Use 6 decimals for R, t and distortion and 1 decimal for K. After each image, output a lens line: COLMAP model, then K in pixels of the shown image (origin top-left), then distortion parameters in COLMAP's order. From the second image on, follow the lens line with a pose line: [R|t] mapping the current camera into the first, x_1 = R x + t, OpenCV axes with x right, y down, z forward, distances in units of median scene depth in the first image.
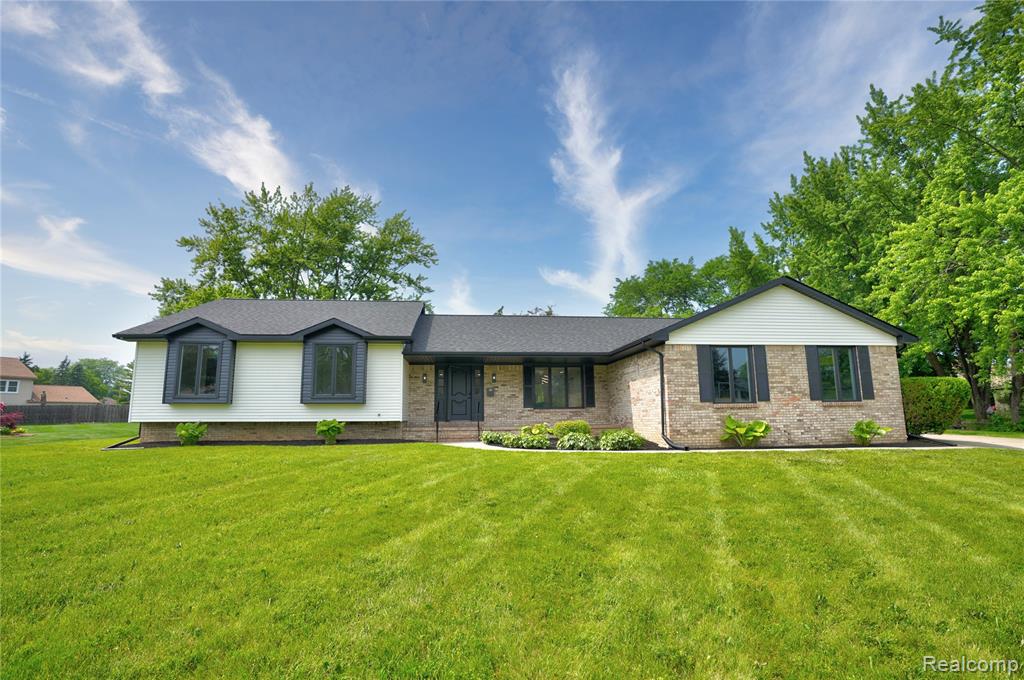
lens RADIAL K [[483.2, 0, 512.0], [0, 483.2, 340.0], [0, 0, 1]] dist [-0.075608, 0.031269]
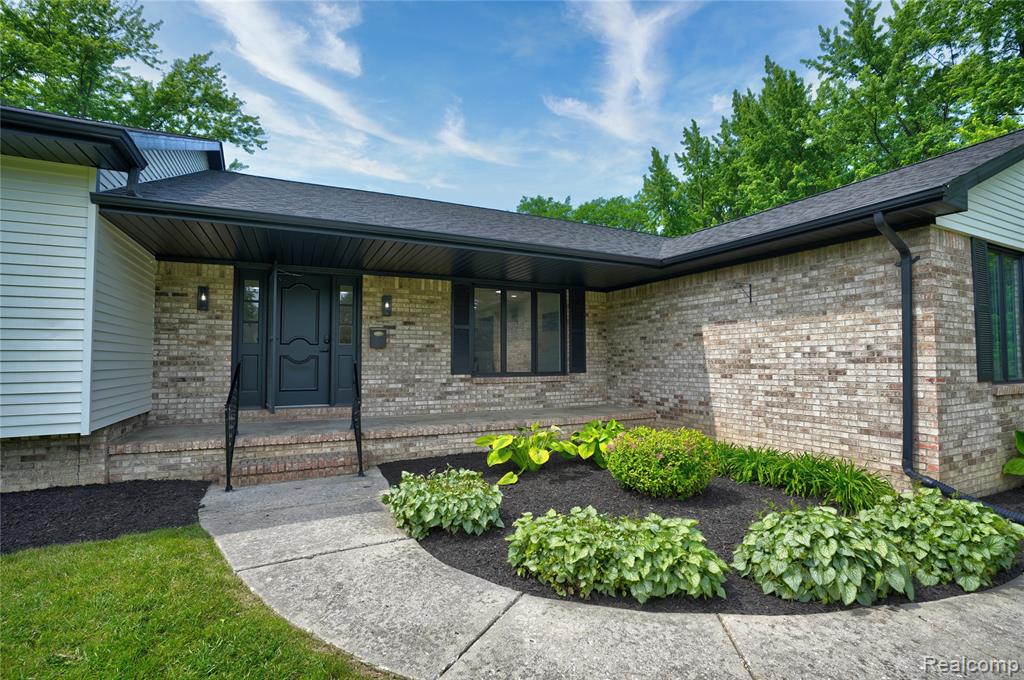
lens RADIAL K [[465.3, 0, 514.1], [0, 465.3, 341.8], [0, 0, 1]] dist [-0.068399, 0.024312]
pose [[0.942392, 0.022485, 0.333754, -0.067721], [-0.061841, 0.992251, 0.107766, 0.059309], [-0.328744, -0.122198, 0.936480, 0.574405]]
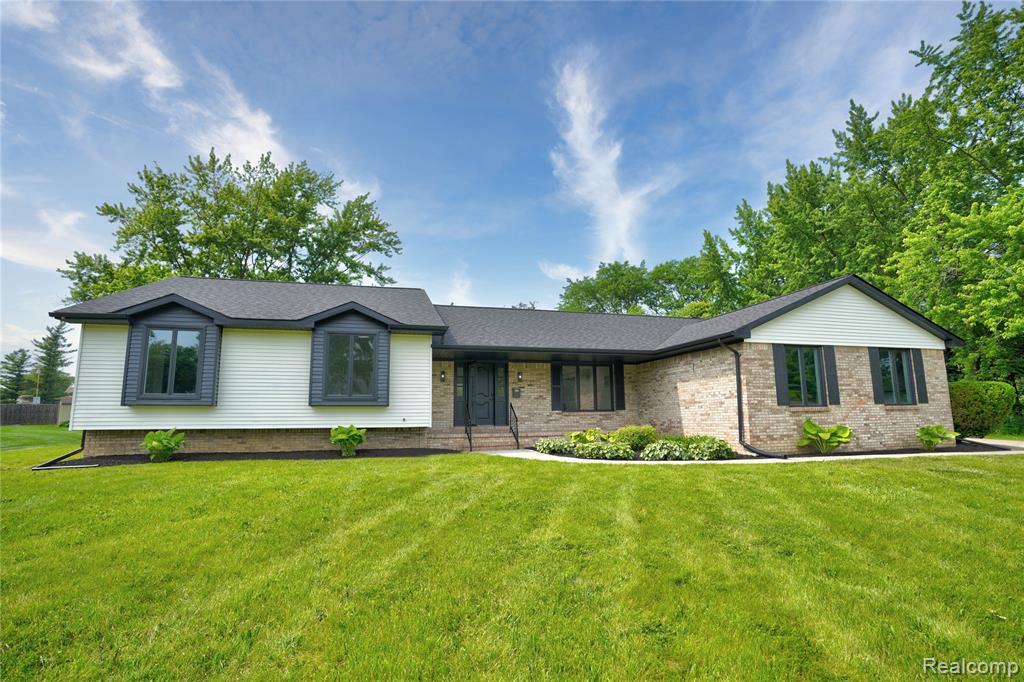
lens RADIAL K [[483.2, 0, 512.0], [0, 483.2, 341.0], [0, 0, 1]] dist [-0.075608, 0.031269]
pose [[0.988042, 0.023448, 0.152390, -0.189735], [-0.023807, 0.999716, 0.000532, 0.012254], [-0.152334, -0.004154, 0.988320, 0.124455]]
